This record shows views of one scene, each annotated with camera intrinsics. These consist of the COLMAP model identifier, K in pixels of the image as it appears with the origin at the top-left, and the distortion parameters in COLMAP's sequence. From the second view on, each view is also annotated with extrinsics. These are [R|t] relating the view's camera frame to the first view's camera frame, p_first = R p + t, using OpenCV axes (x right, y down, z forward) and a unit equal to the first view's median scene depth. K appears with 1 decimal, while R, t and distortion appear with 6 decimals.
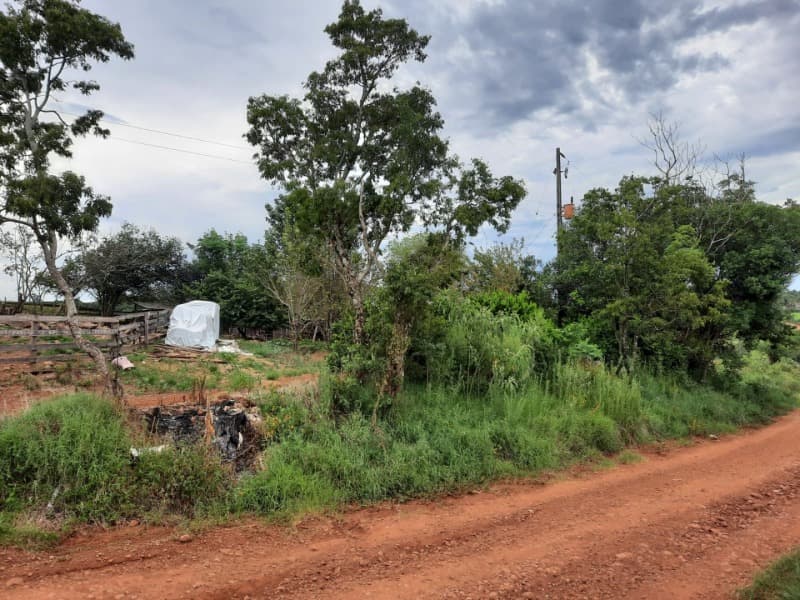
lens RADIAL K [[614.9, 0, 392.1], [0, 614.9, 299.4], [0, 0, 1]] dist [0.073720, -0.085170]
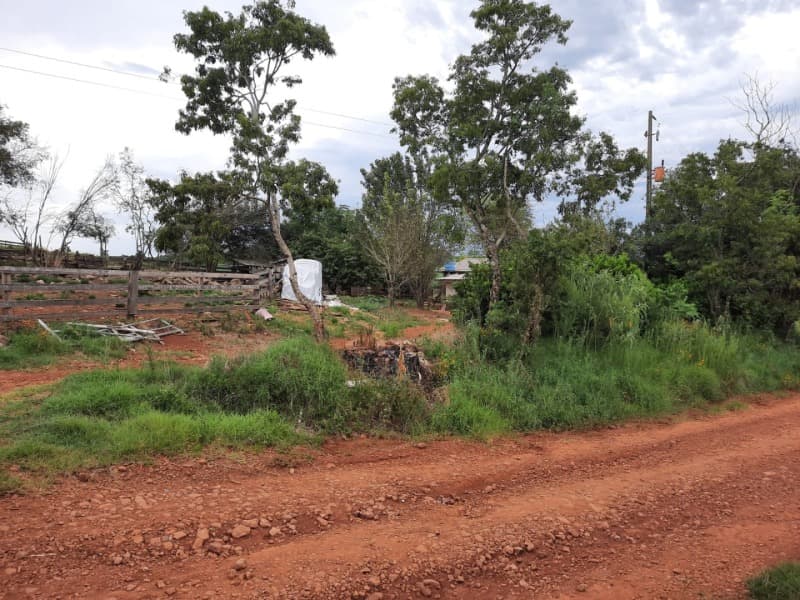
lens RADIAL K [[594.2, 0, 399.9], [0, 594.2, 313.3], [0, 0, 1]] dist [0.007688, -0.004186]
pose [[0.995665, 0.017994, -0.091256, -0.119296], [-0.009169, 0.995318, 0.096219, -0.007940], [0.092560, -0.094965, 0.991168, -0.099669]]
